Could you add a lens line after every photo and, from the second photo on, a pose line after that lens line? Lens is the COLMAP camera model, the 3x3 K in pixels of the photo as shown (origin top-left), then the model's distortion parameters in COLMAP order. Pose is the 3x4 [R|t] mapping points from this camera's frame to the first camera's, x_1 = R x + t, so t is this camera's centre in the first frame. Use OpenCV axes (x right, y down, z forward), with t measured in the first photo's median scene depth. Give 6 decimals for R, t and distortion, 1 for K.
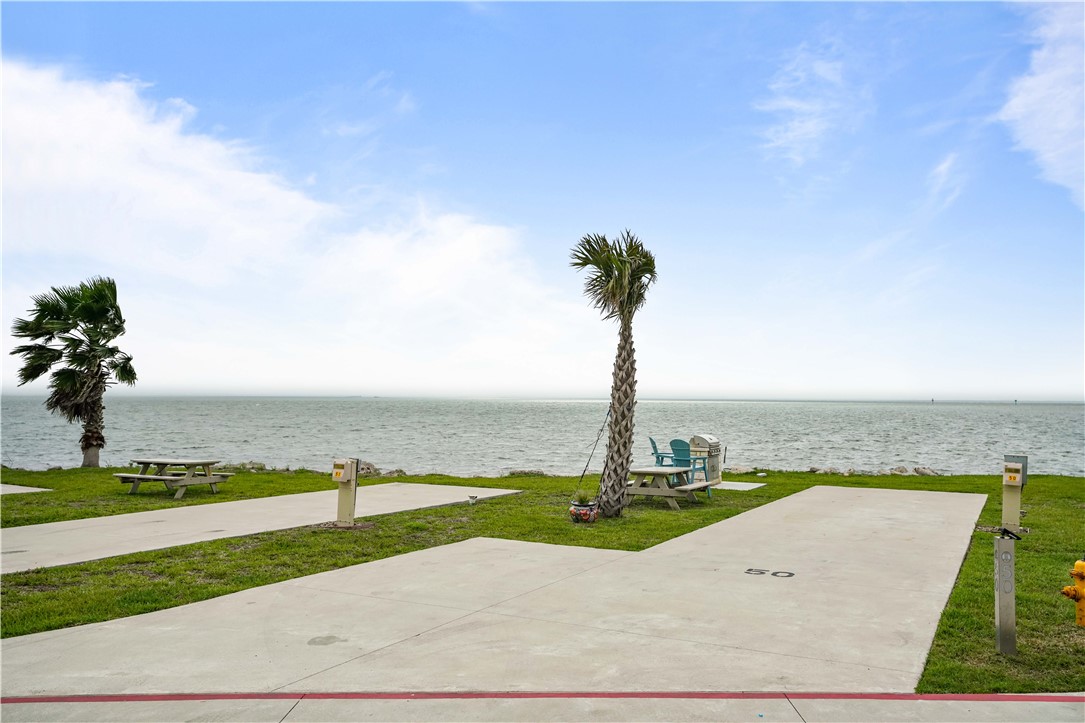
lens RADIAL K [[853.4, 0, 544.1], [0, 853.4, 362.8], [0, 0, 1]] dist [0.016521, 0.000160]
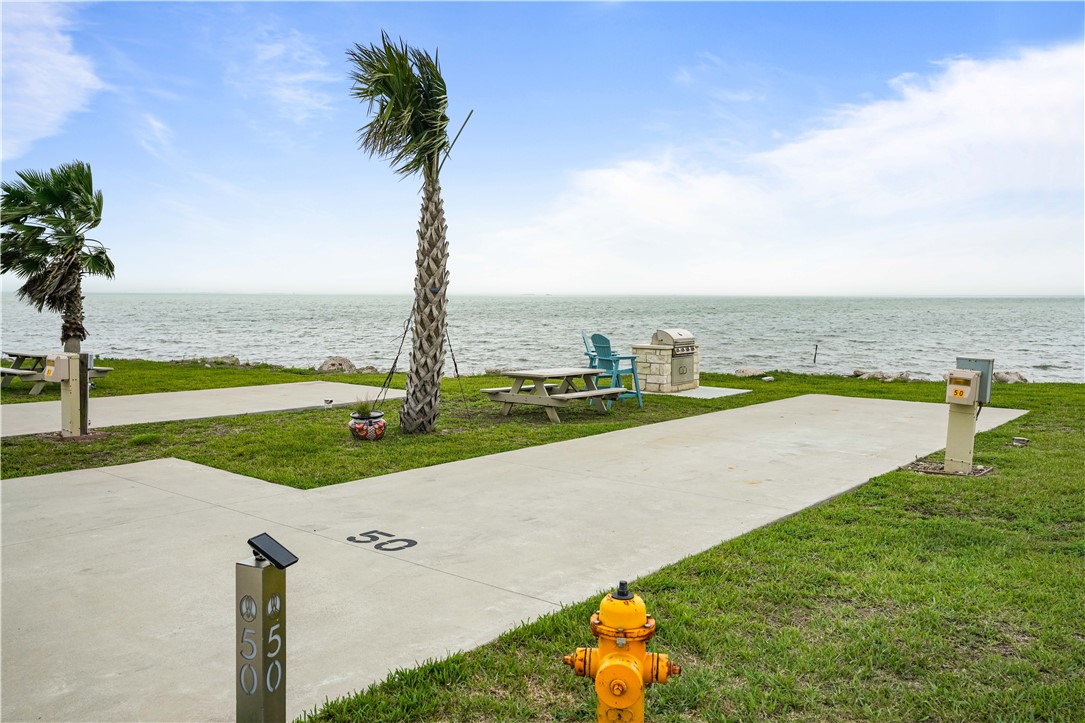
lens RADIAL K [[853.4, 0, 543.6], [0, 853.4, 359.0], [0, 0, 1]] dist [0.016521, 0.000160]
pose [[0.980804, 0.011979, -0.194629, 0.337467], [0.010703, 0.993299, 0.115073, 0.027707], [0.194703, -0.114947, 0.974104, 0.281413]]
